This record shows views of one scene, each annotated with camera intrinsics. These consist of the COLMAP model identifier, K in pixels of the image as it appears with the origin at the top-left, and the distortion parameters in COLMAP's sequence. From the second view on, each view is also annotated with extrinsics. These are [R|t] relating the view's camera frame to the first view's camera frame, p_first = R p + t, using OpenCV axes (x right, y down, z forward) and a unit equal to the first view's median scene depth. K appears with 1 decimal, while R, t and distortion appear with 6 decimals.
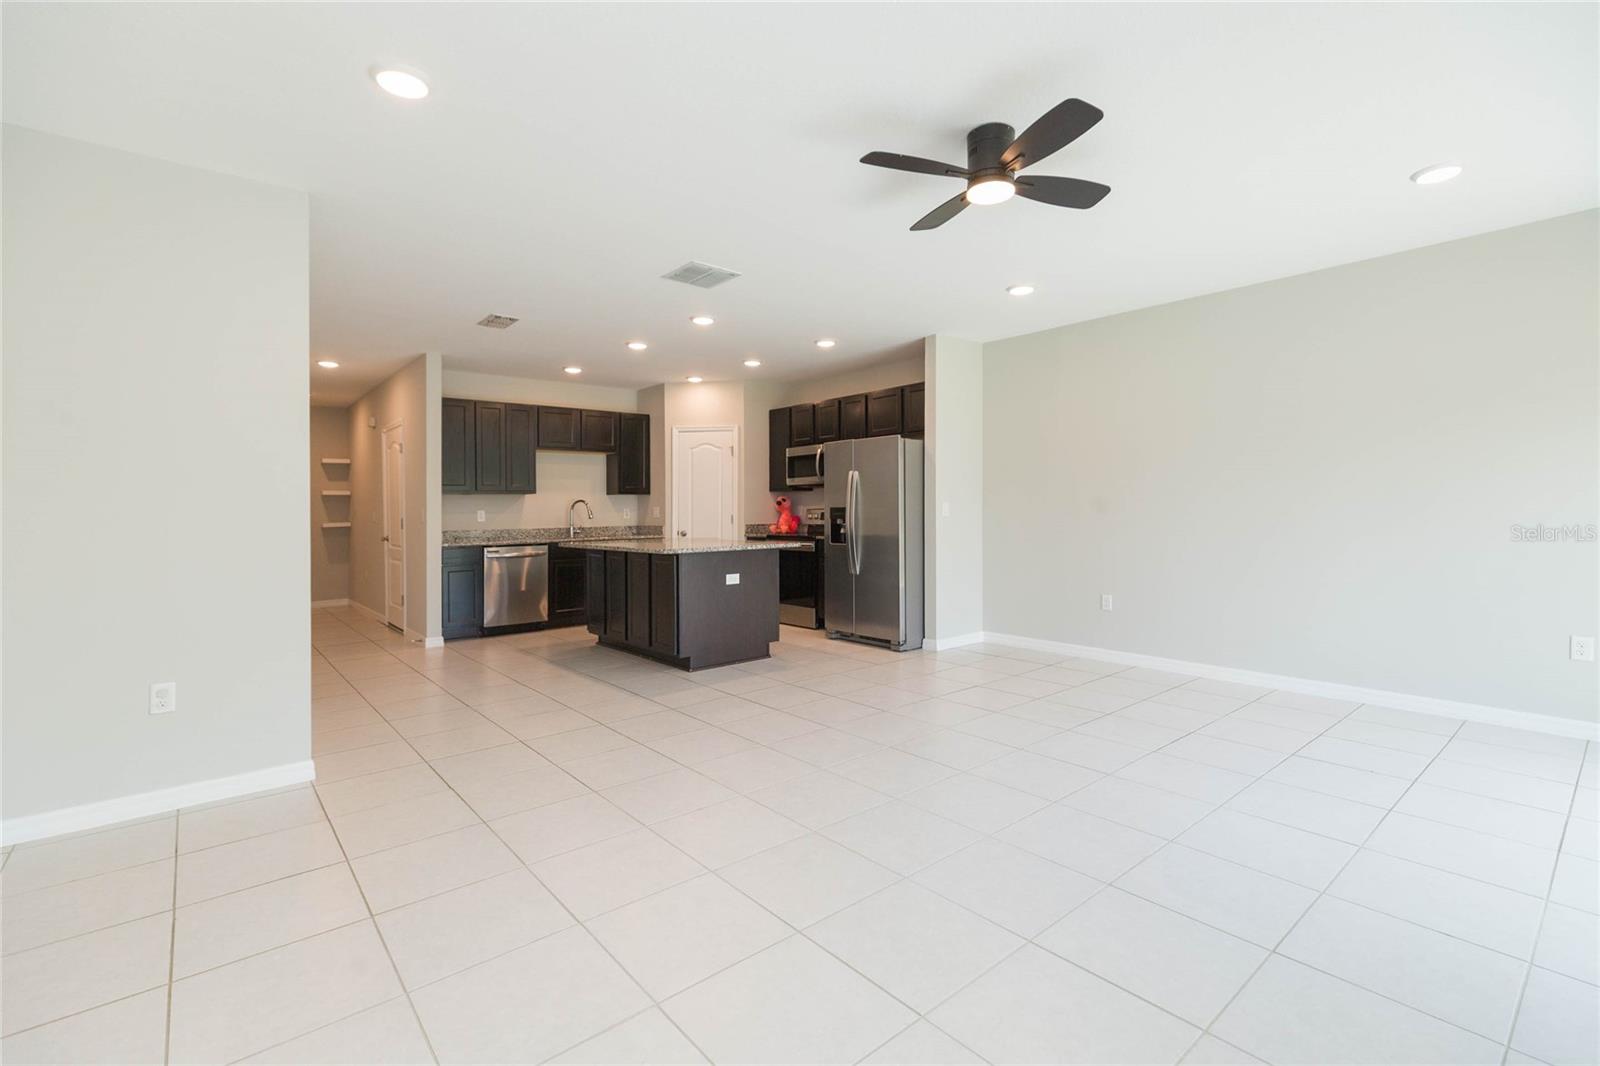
lens RADIAL K [[723.1, 0, 797.5], [0, 723.1, 500.8], [0, 0, 1]] dist [0.000529, -0.000015]
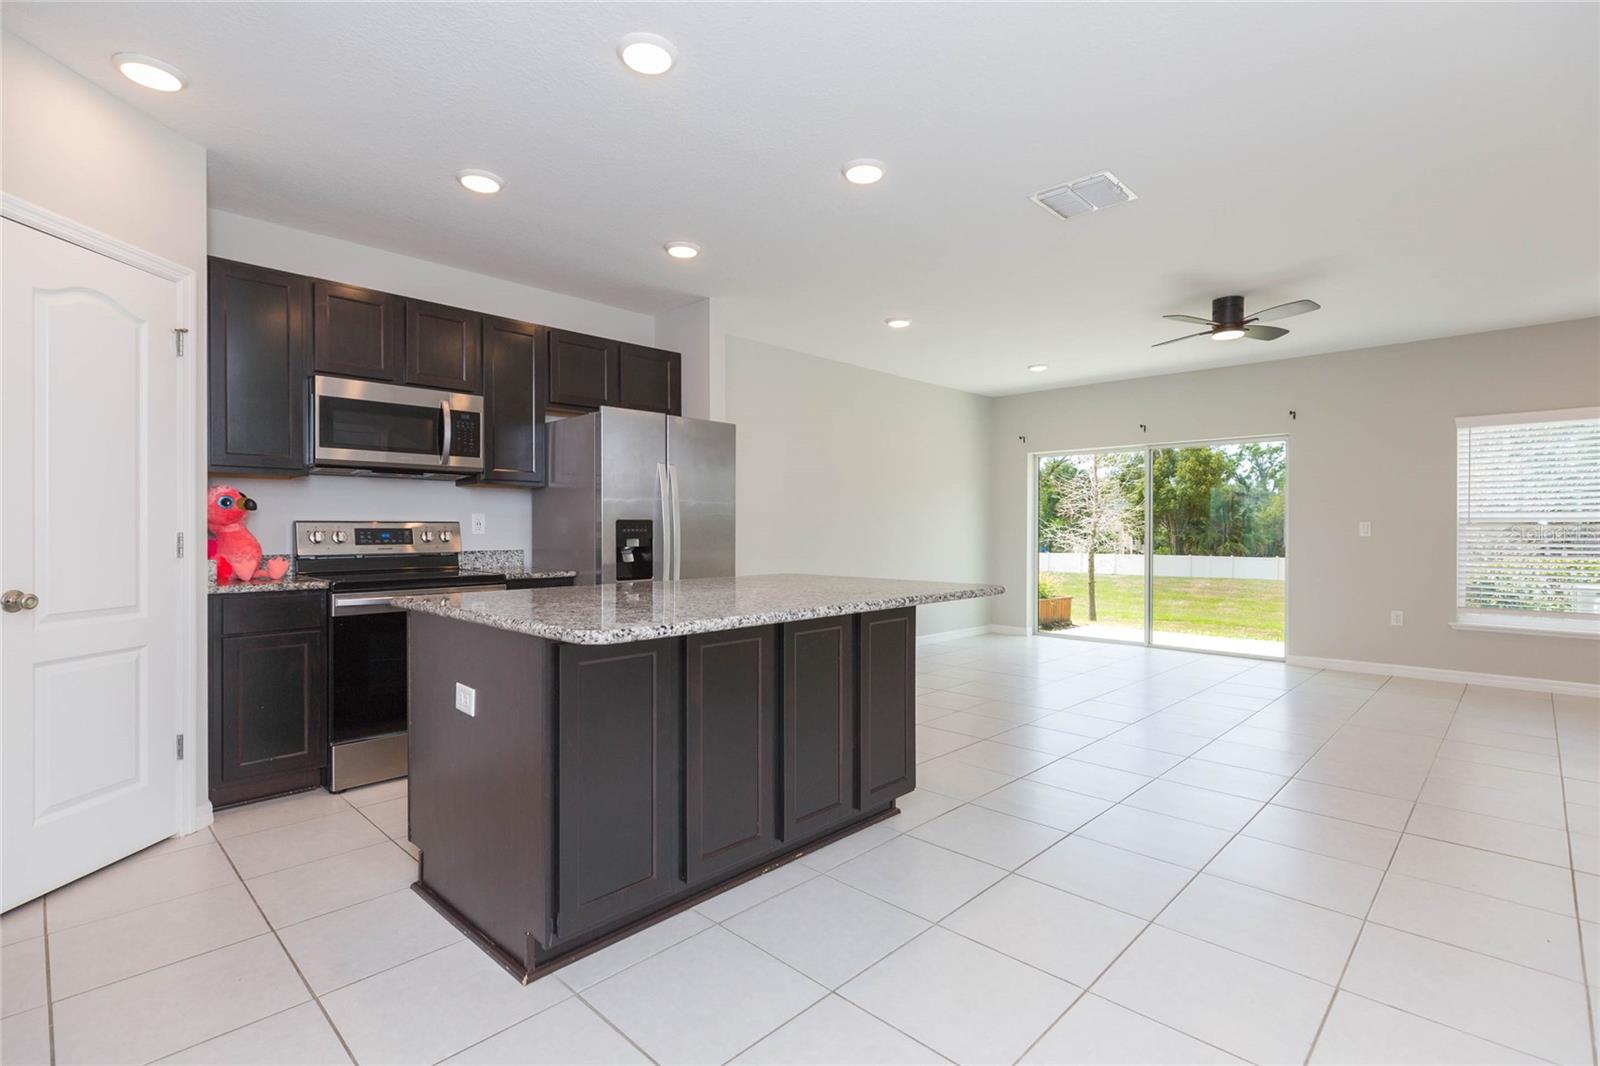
lens RADIAL K [[749.0, 0, 800.0], [0, 749.0, 533.0], [0, 0, 1]] dist [-0.005309, -0.000685]
pose [[-0.102467, 0.005514, 0.994721, -0.504846], [-0.010951, 0.999918, -0.006671, 0.019934], [-0.994676, -0.011577, -0.102398, 0.808455]]
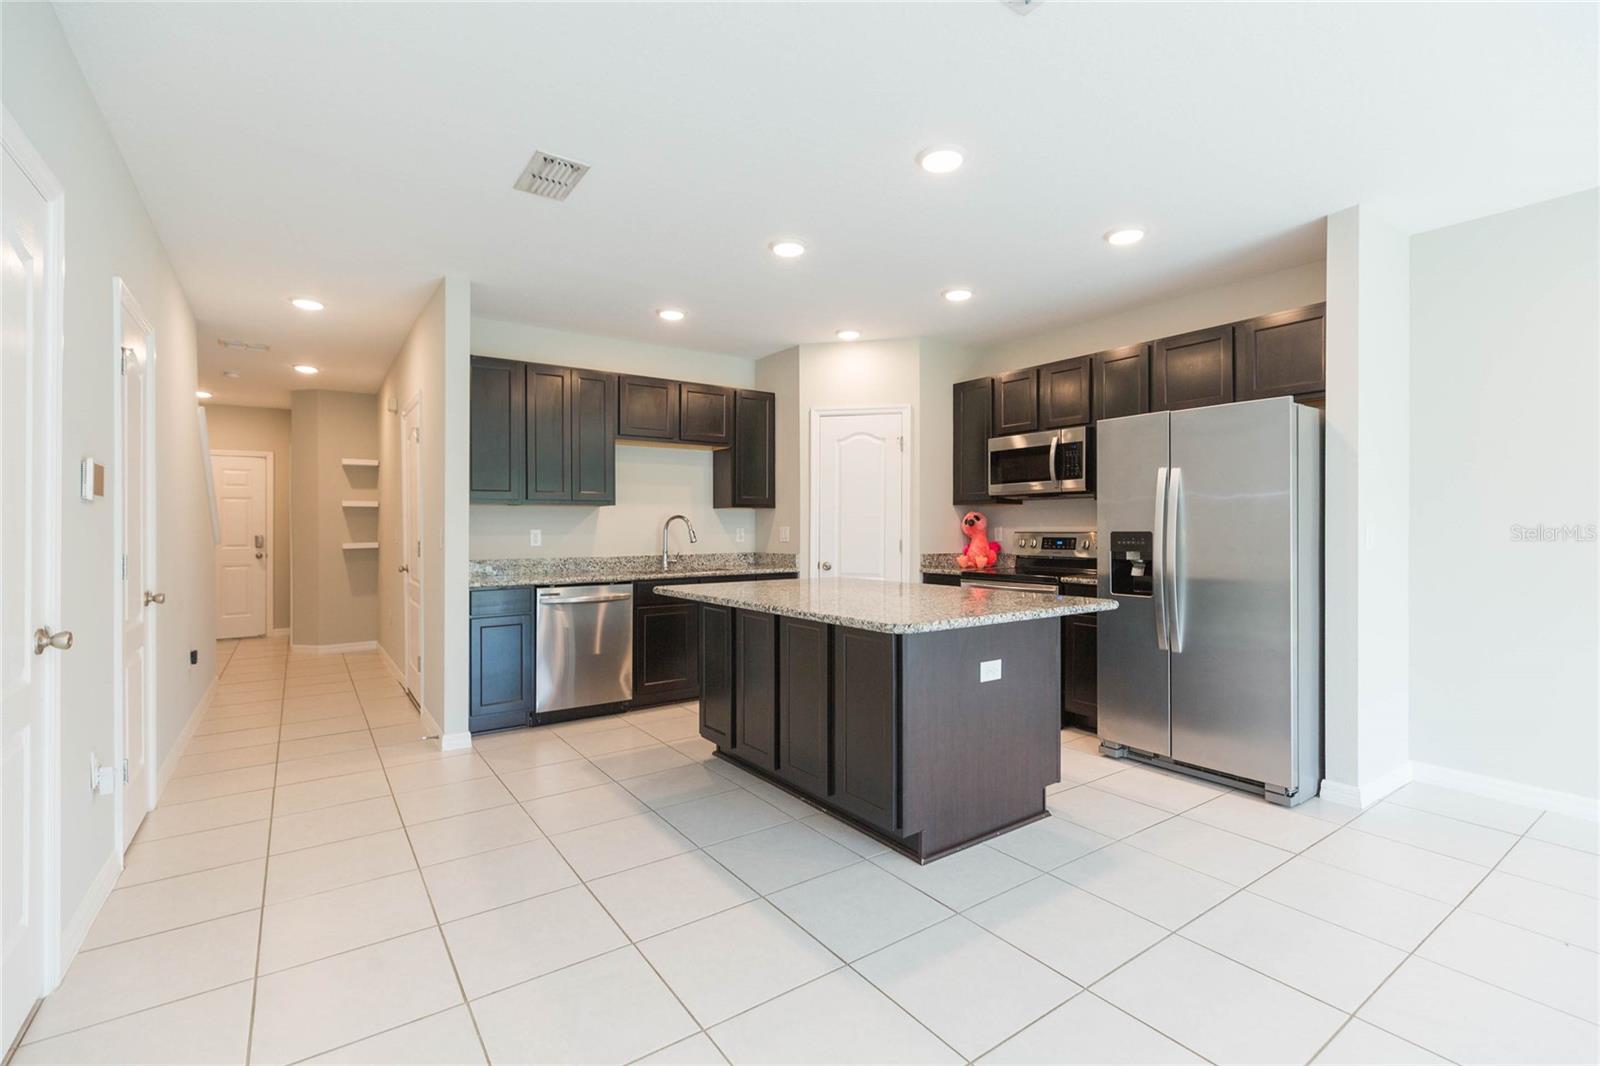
lens RADIAL K [[718.7, 0, 804.5], [0, 718.7, 523.5], [0, 0, 1]] dist [0.001001, -0.000111]
pose [[0.996530, 0.008952, -0.082753, -0.134515], [-0.008414, 0.999941, 0.006848, 0.000930], [0.082809, -0.006128, 0.996547, 0.357921]]
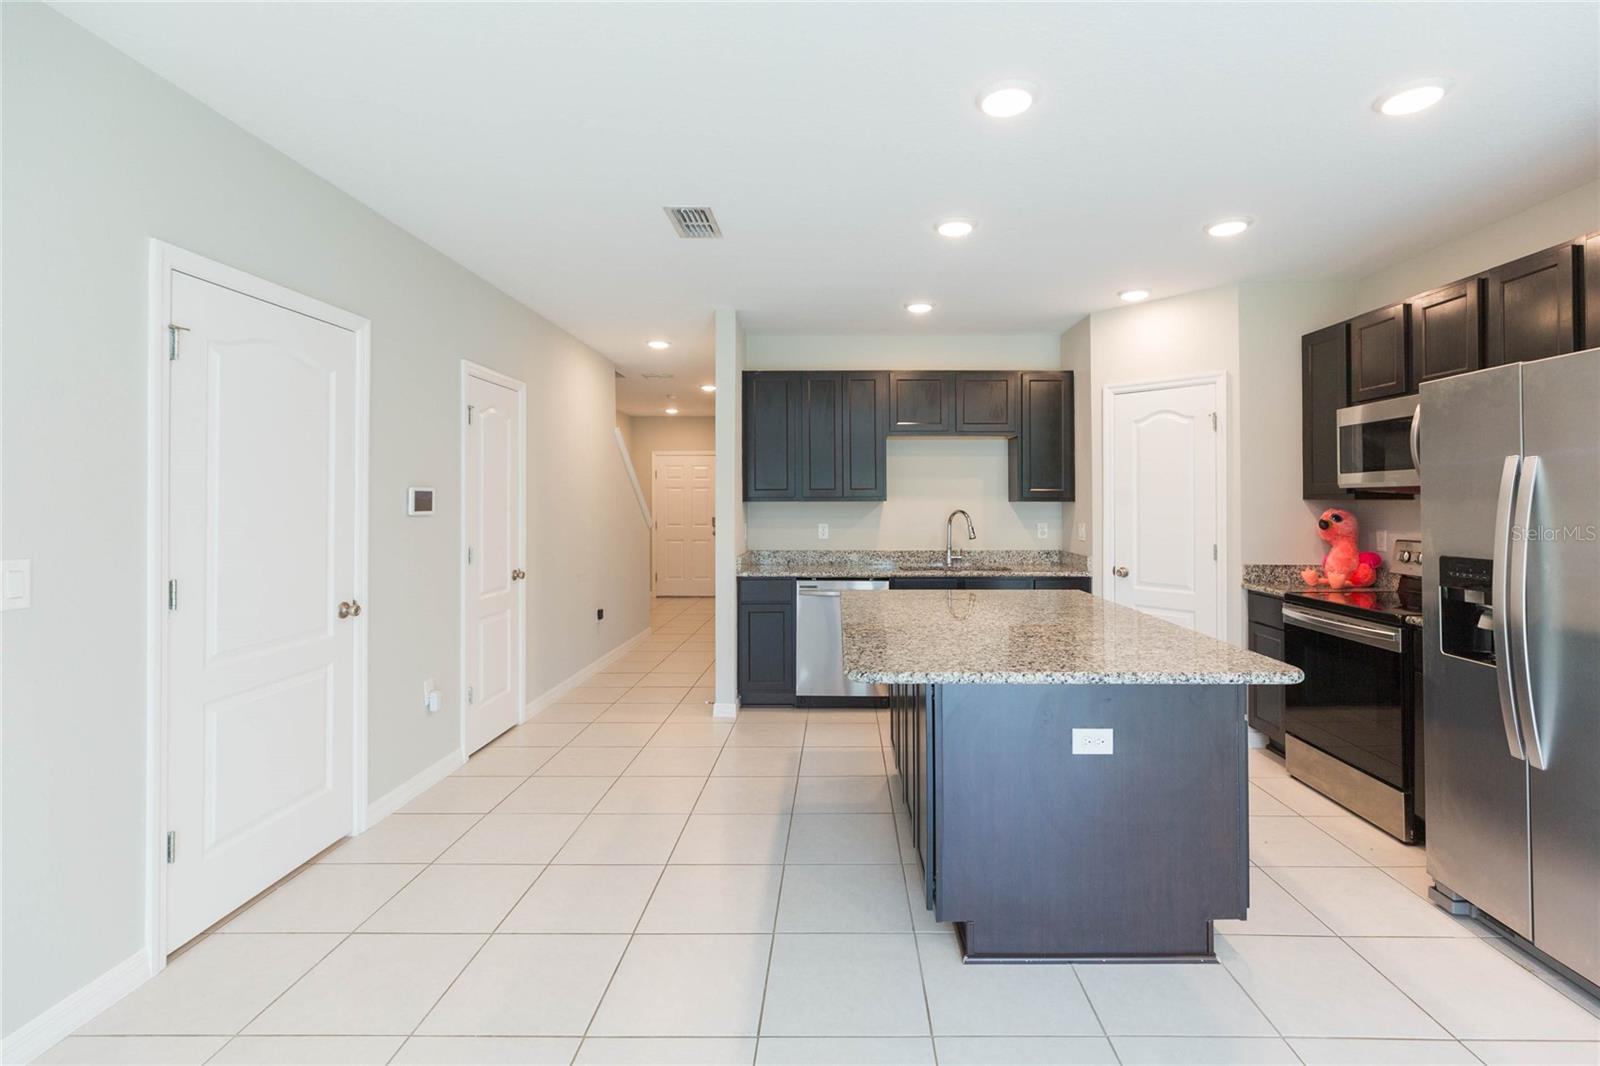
lens RADIAL K [[735.1, 0, 829.4], [0, 735.1, 485.3], [0, 0, 1]] dist [-0.000579, -0.000530]
pose [[0.759404, -0.001874, -0.650617, 0.046473], [-0.002644, 0.999979, -0.005966, -0.020830], [0.650614, 0.006251, 0.759383, 0.450176]]
